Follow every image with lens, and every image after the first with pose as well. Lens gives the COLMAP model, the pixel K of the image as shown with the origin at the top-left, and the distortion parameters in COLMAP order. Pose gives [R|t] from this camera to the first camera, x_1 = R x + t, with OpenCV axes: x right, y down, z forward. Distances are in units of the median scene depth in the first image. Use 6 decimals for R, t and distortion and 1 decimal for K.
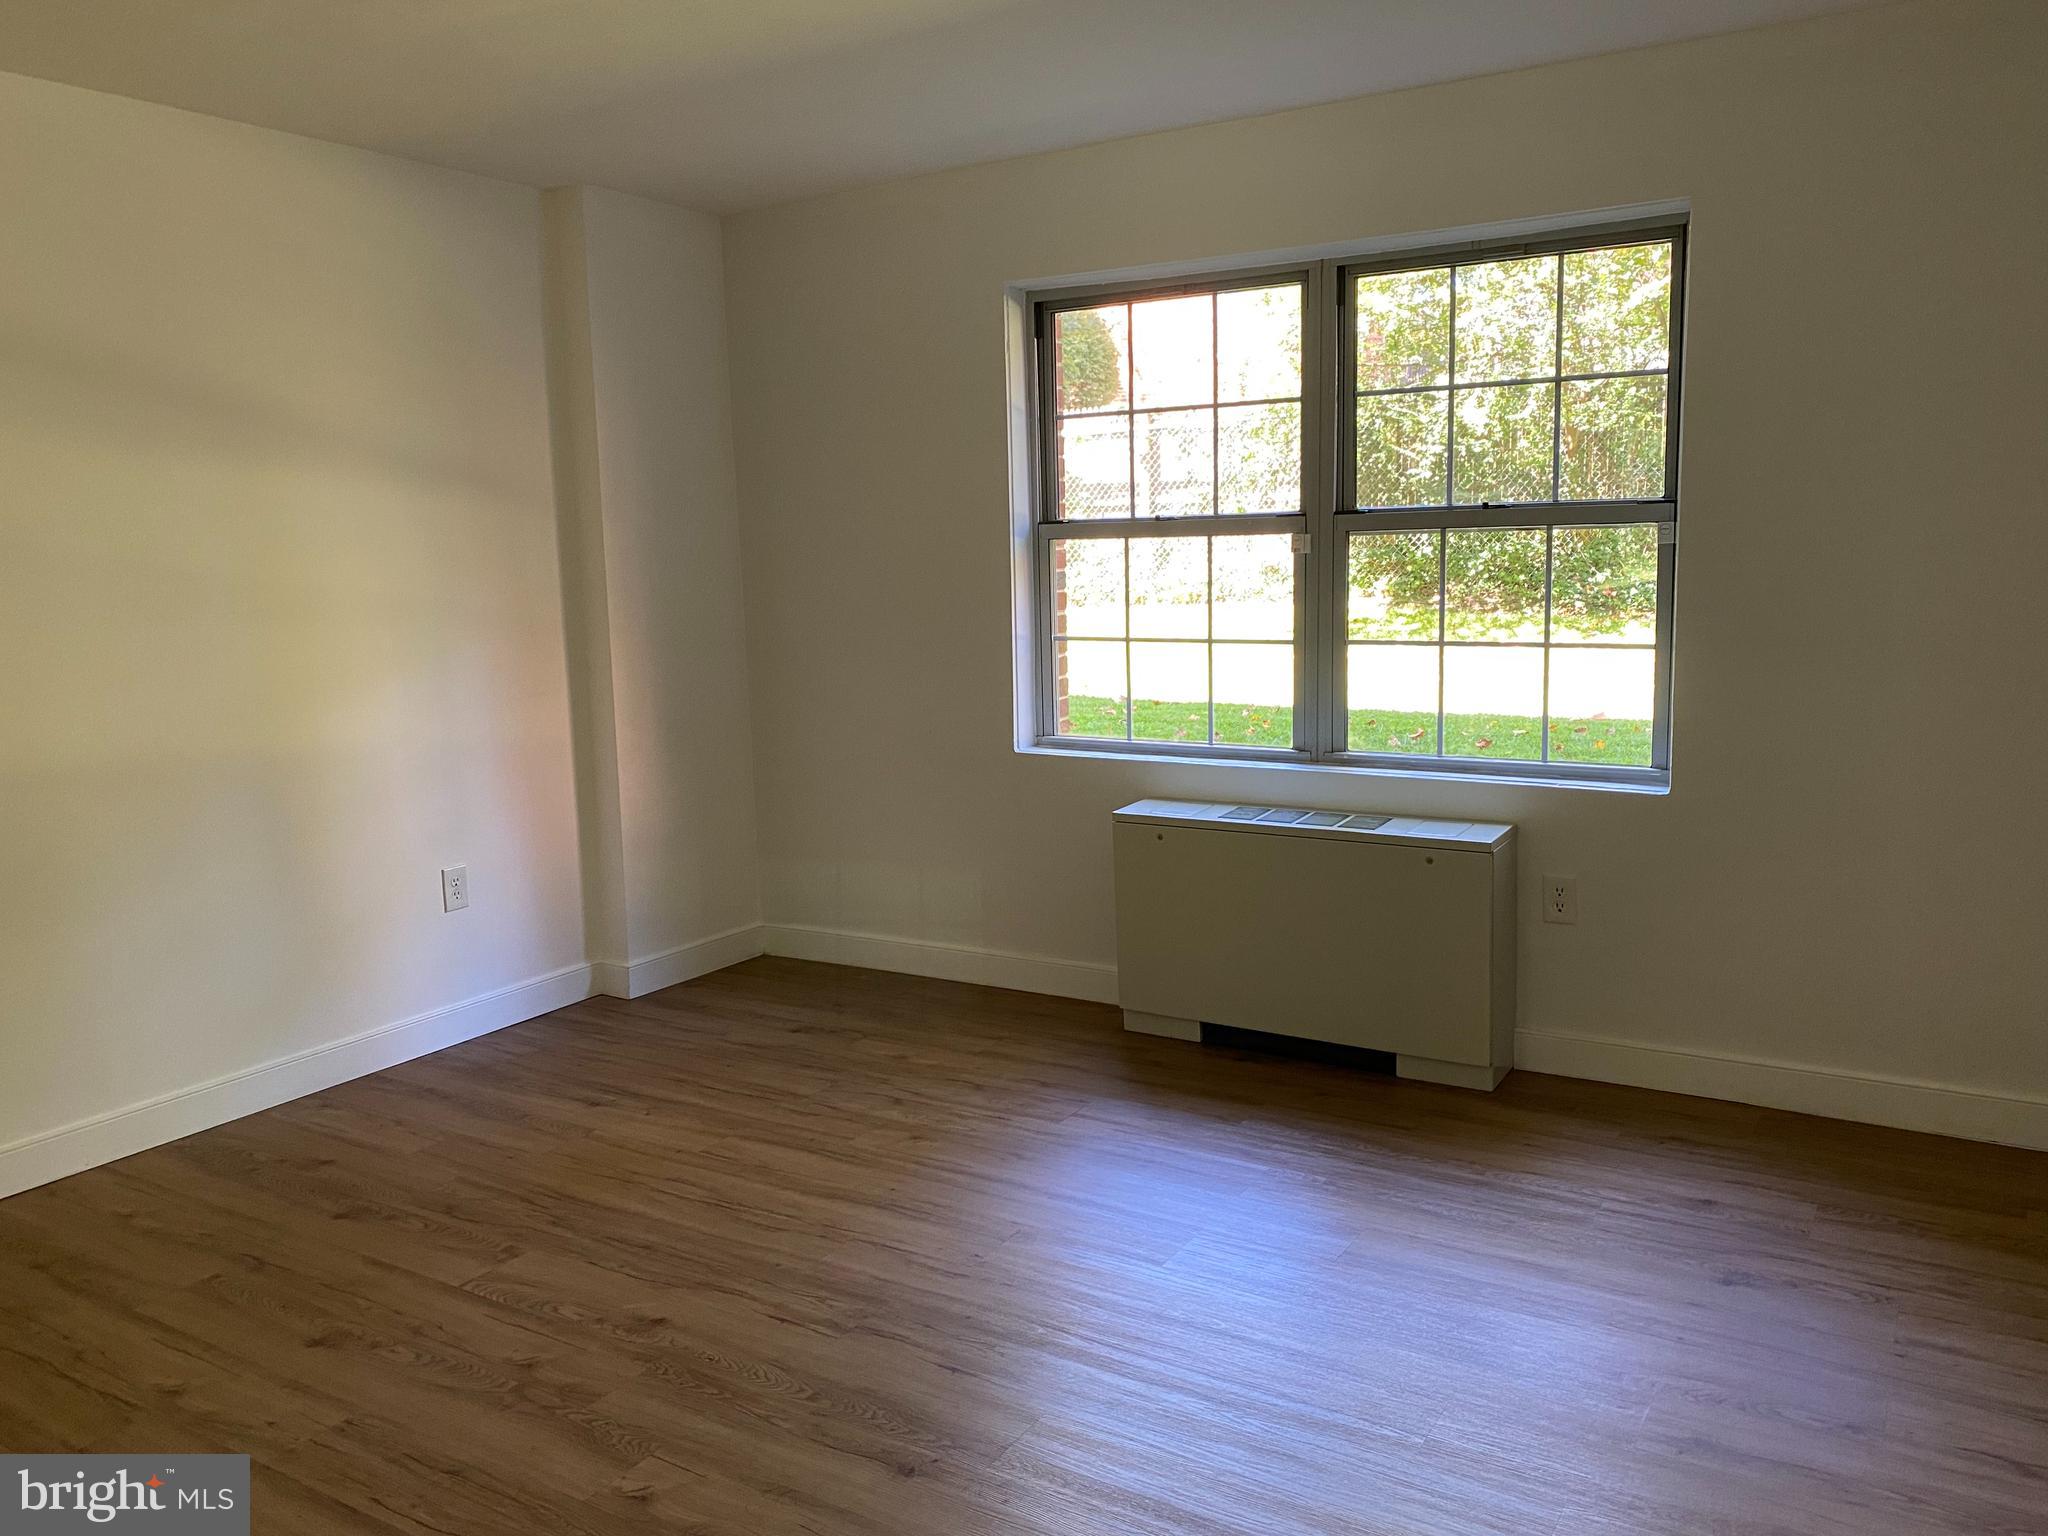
lens RADIAL K [[1518.8, 0, 1029.8], [0, 1518.8, 703.2], [0, 0, 1]] dist [0.087225, -0.057618]
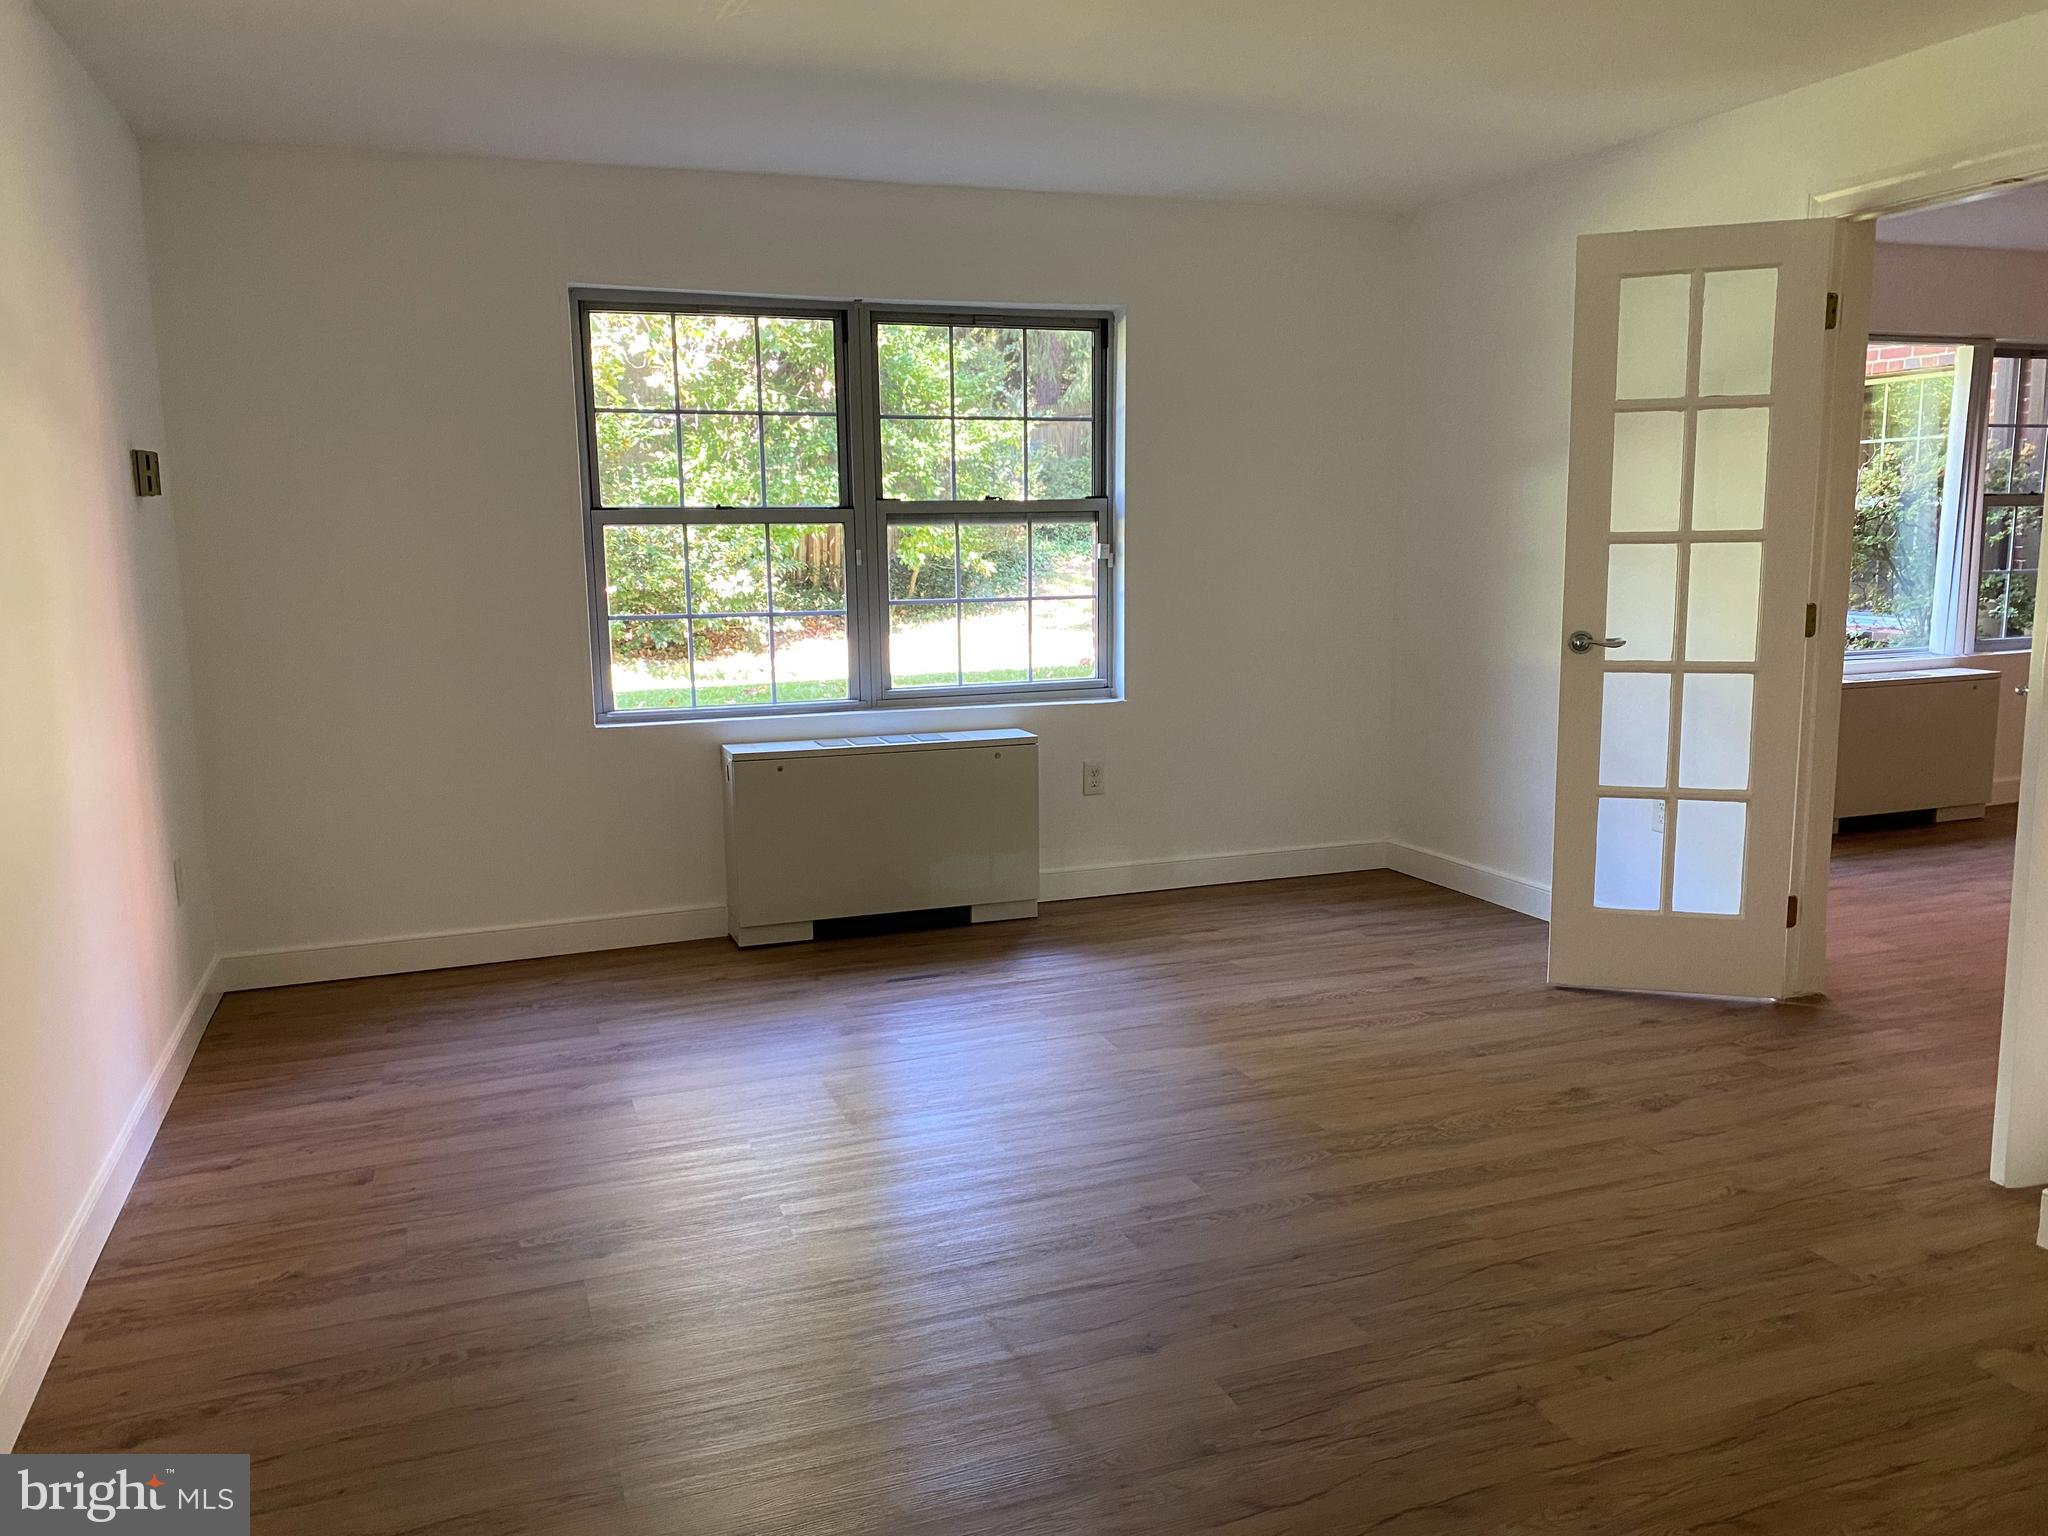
lens RADIAL K [[1518.8, 0, 1029.8], [0, 1518.8, 703.2], [0, 0, 1]] dist [0.087225, -0.057618]
pose [[0.608290, -0.086144, 0.789026, -0.733703], [0.099354, 0.994538, 0.031986, 0.013510], [-0.787472, 0.058935, 0.613527, 0.117936]]
